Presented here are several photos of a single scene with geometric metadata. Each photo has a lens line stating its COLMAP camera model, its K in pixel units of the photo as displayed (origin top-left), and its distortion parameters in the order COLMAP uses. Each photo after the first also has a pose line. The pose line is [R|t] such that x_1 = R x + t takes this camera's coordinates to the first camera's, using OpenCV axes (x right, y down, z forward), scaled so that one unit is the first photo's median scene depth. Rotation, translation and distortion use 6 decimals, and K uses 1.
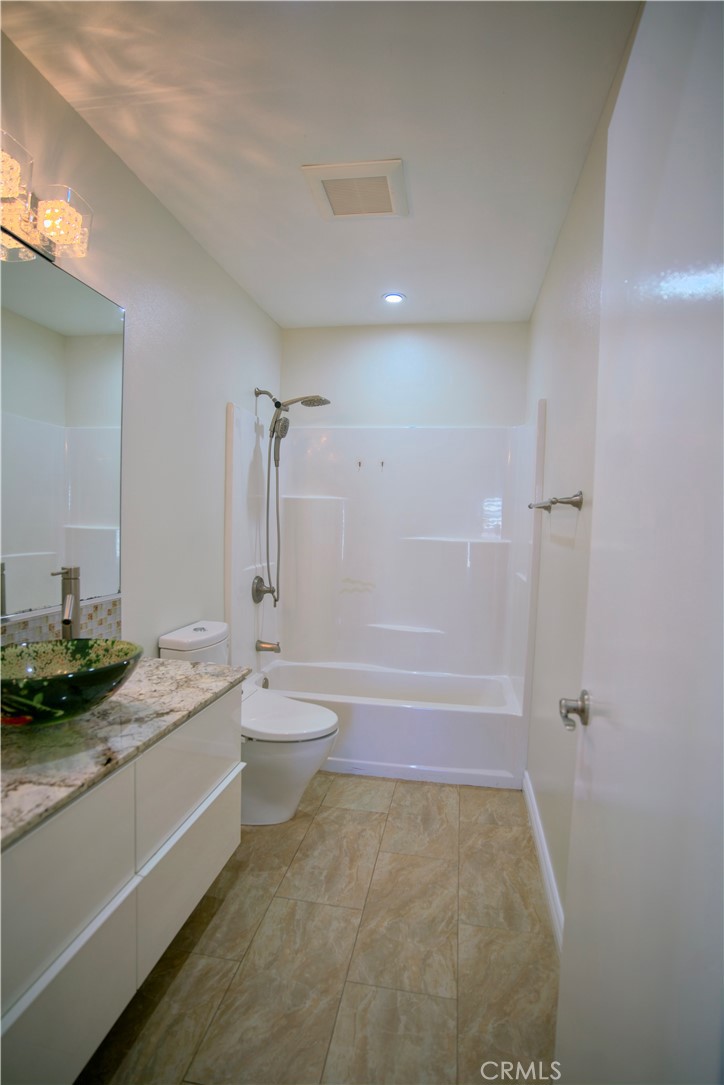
lens RADIAL K [[533.3, 0, 364.4], [0, 533.3, 547.9], [0, 0, 1]] dist [-0.003210, 0.000936]
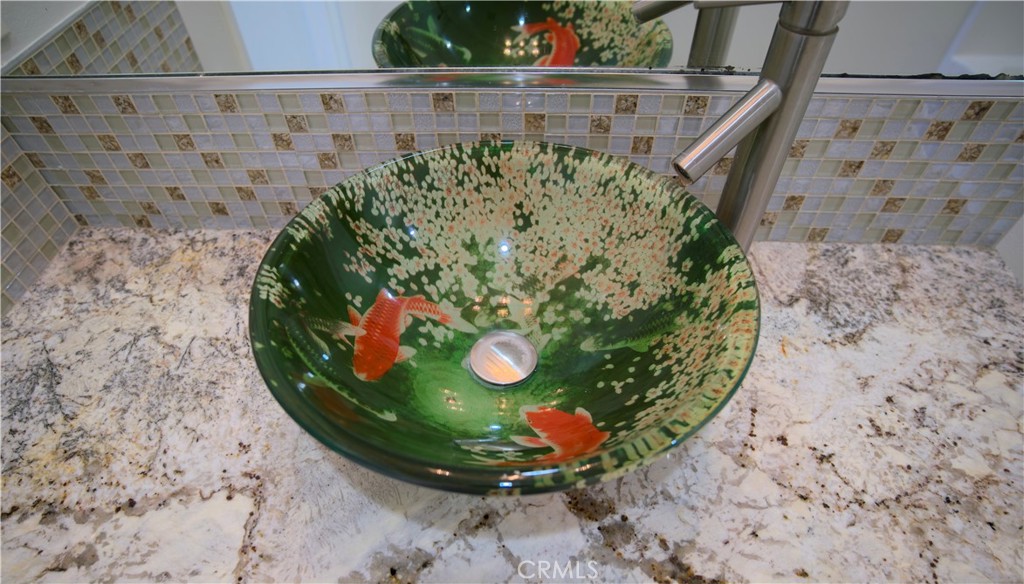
lens RADIAL K [[553.0, 0, 514.9], [0, 553.0, 337.8], [0, 0, 1]] dist [-0.022460, 0.001053]
pose [[0.110091, 0.753887, -0.647715, -0.234798], [-0.036819, 0.654322, 0.755319, -0.039617], [0.993239, -0.059306, 0.099792, 0.738800]]
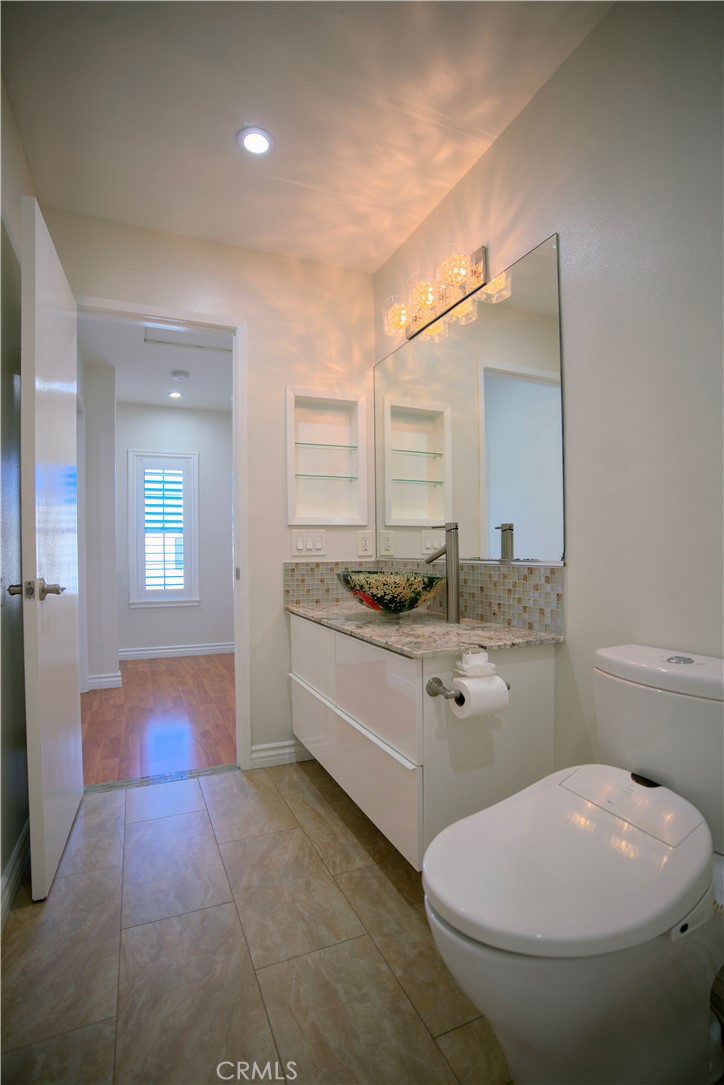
lens RADIAL K [[533.3, 0, 361.1], [0, 533.3, 547.7], [0, 0, 1]] dist [-0.003210, 0.000936]
pose [[-0.831743, -0.017351, -0.554890, 0.317840], [-0.034450, 0.999198, 0.020394, 0.068188], [0.554091, 0.036079, -0.831674, 1.785149]]
